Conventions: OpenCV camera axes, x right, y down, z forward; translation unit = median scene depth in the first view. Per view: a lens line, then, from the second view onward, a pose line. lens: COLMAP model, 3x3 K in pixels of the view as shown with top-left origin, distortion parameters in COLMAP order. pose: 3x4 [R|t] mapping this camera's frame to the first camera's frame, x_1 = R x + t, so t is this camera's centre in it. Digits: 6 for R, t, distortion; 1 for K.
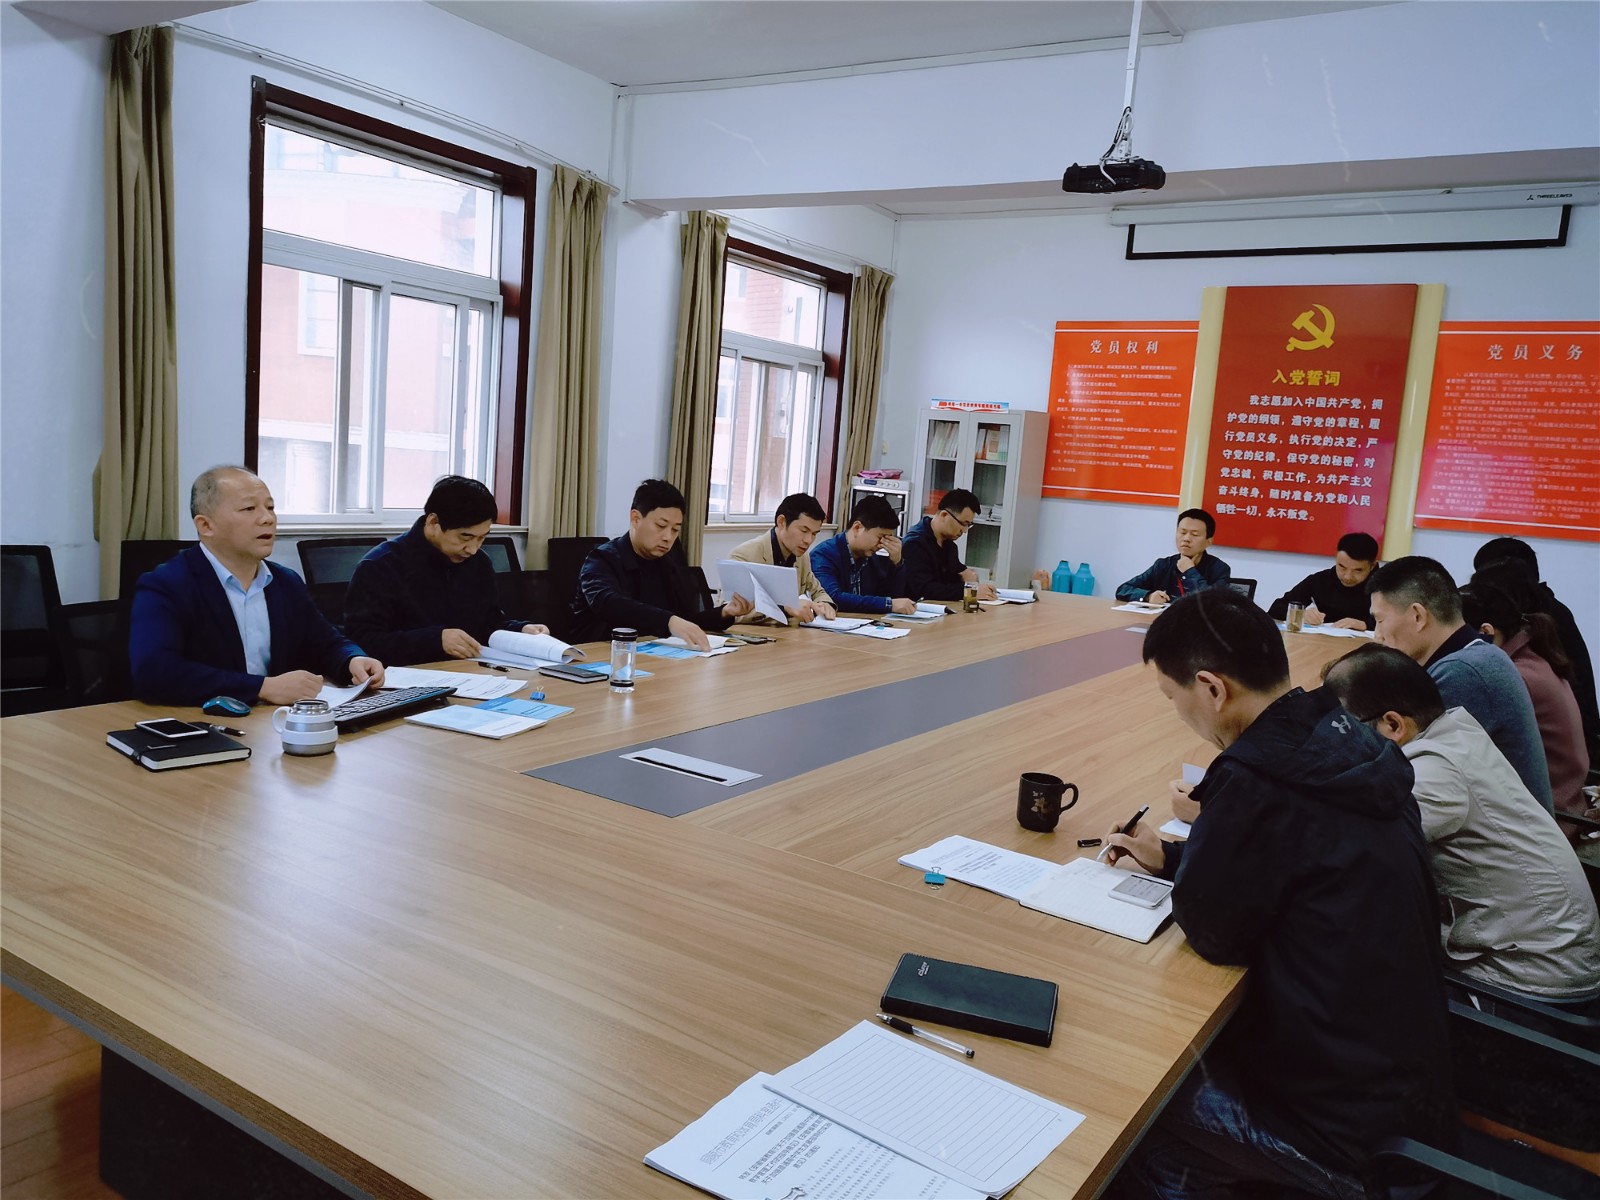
lens RADIAL K [[1221.8, 0, 800.0], [0, 1221.8, 600.0], [0, 0, 1]] dist [0.025346, -0.000180]
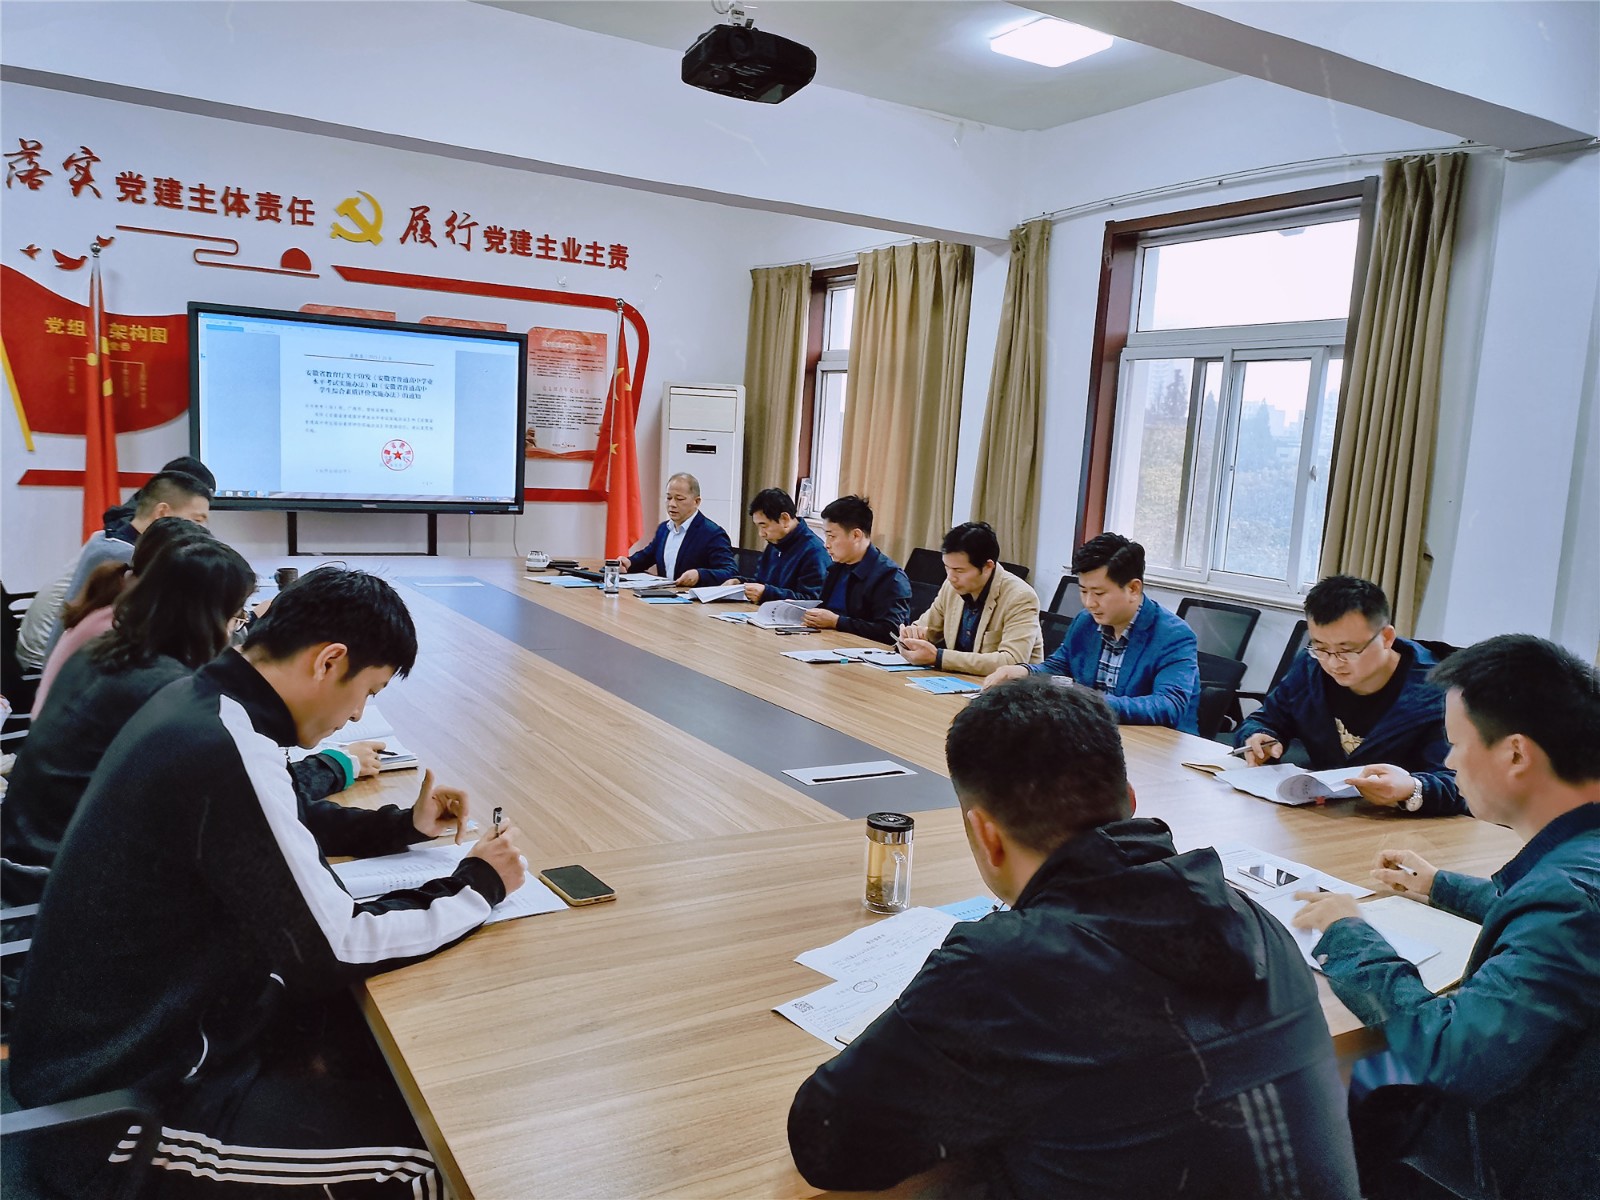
lens RADIAL K [[1248.9, 0, 800.0], [0, 1248.9, 600.0], [0, 0, 1]] dist [0.000555, -0.000914]
pose [[-0.434721, 0.006113, -0.900545, 0.623037], [-0.200277, 0.974279, 0.103294, -0.075160], [0.878013, 0.225262, -0.422315, 0.956607]]
